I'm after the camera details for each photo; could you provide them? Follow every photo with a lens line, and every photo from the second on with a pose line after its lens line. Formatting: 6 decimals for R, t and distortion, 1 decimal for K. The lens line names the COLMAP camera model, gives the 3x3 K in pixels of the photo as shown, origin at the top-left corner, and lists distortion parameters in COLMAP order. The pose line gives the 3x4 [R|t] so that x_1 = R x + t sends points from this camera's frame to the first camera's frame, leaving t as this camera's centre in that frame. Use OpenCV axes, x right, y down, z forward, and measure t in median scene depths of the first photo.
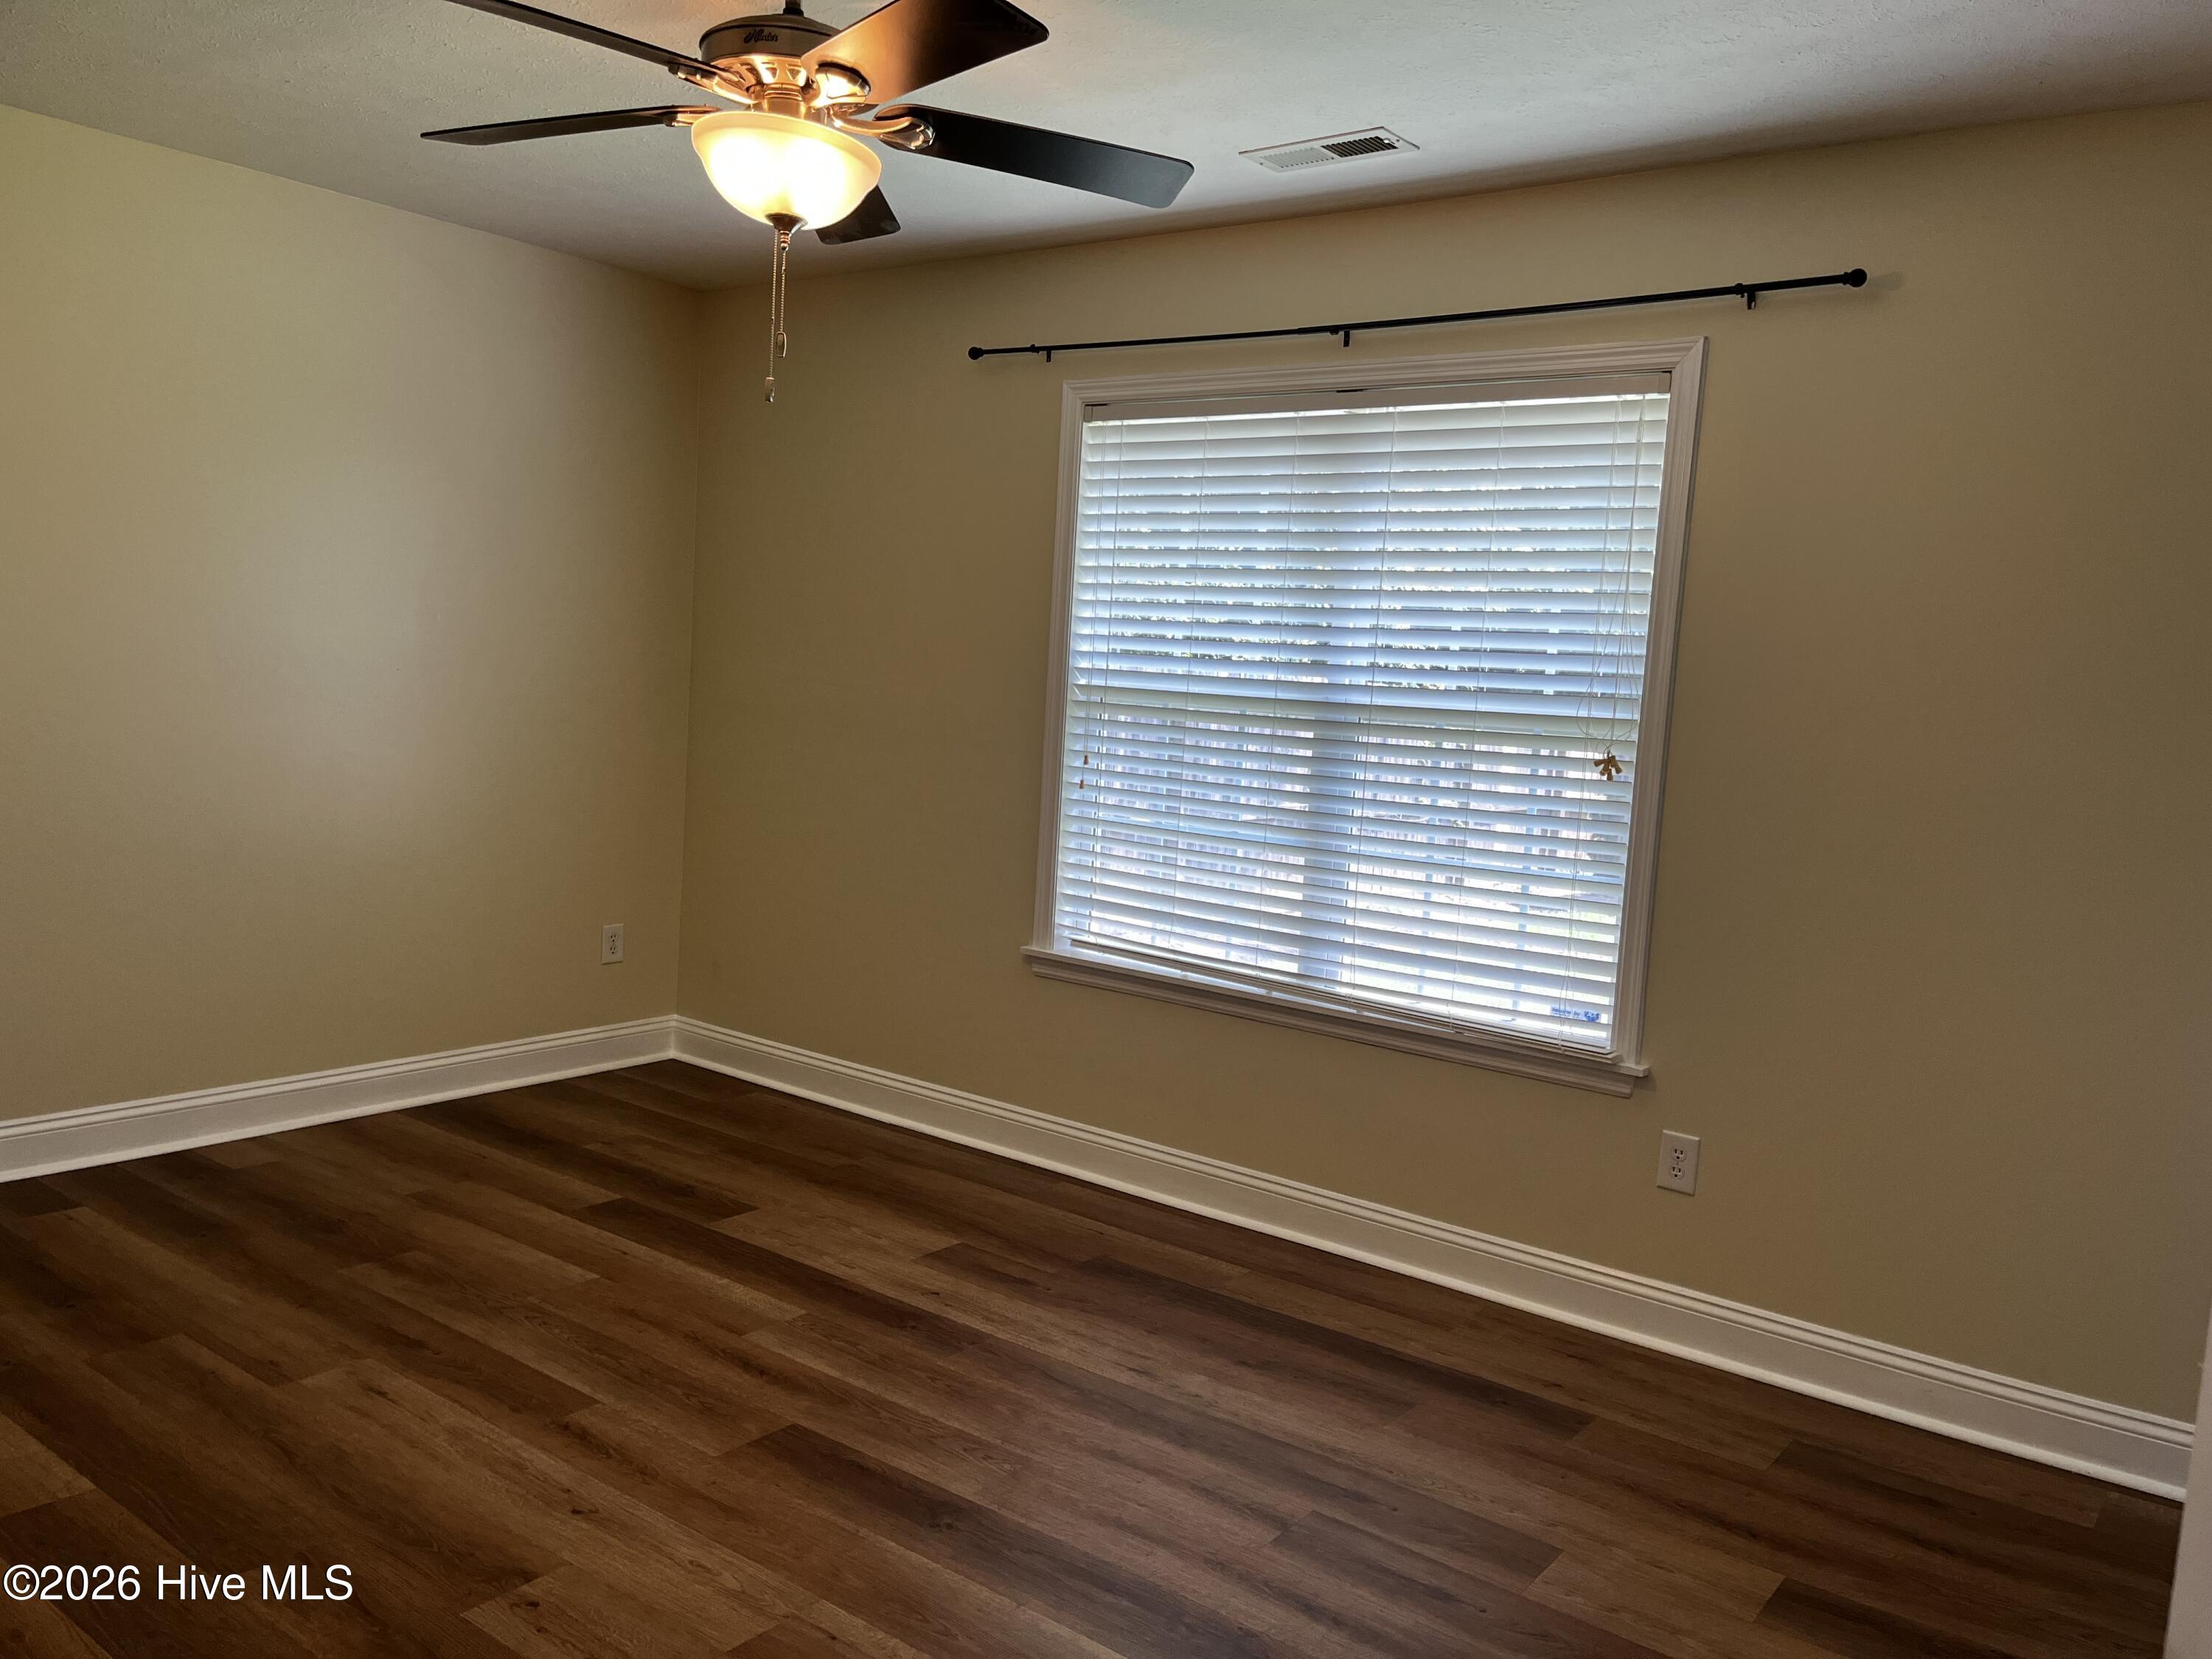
lens RADIAL K [[1676.5, 0, 1119.9], [0, 1676.5, 831.6], [0, 0, 1]] dist [0.064295, -0.096440]
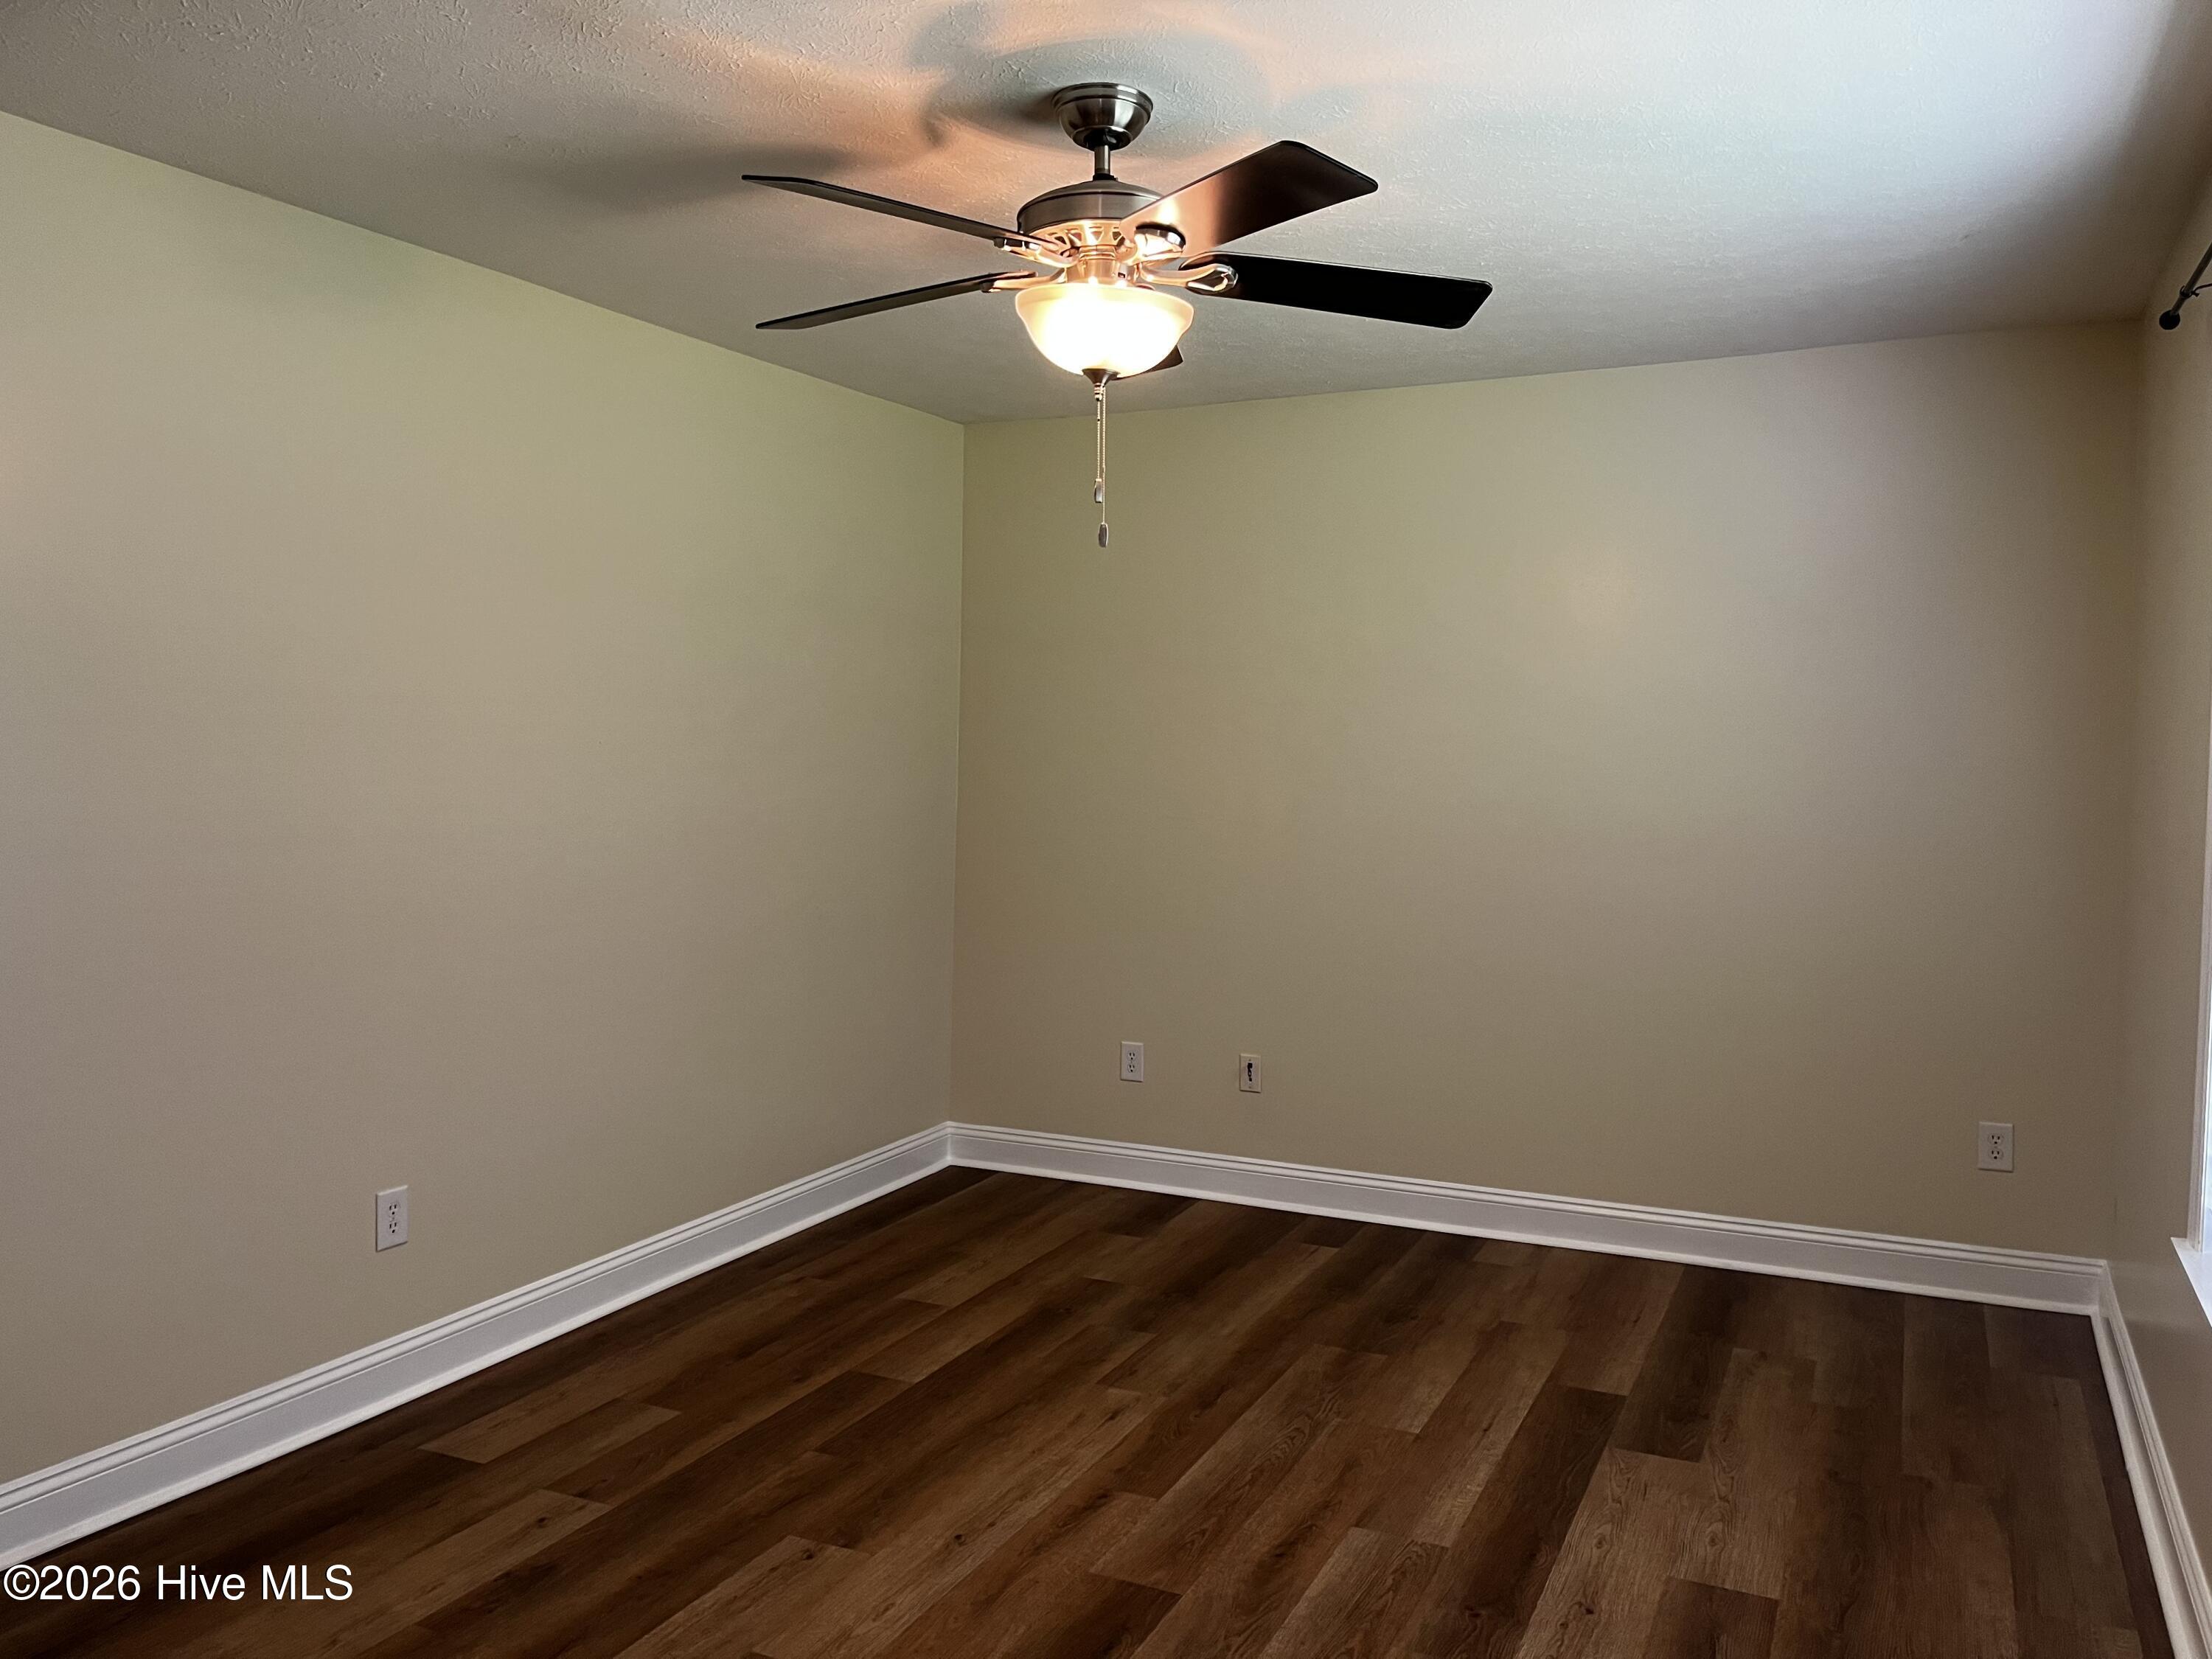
lens RADIAL K [[1676.5, 0, 1122.5], [0, 1676.5, 836.0], [0, 0, 1]] dist [0.064295, -0.096440]
pose [[0.208828, -0.000786, -0.977952, 0.586758], [-0.086081, 0.996103, -0.019182, -0.044164], [0.974156, 0.088189, 0.207947, 0.582784]]
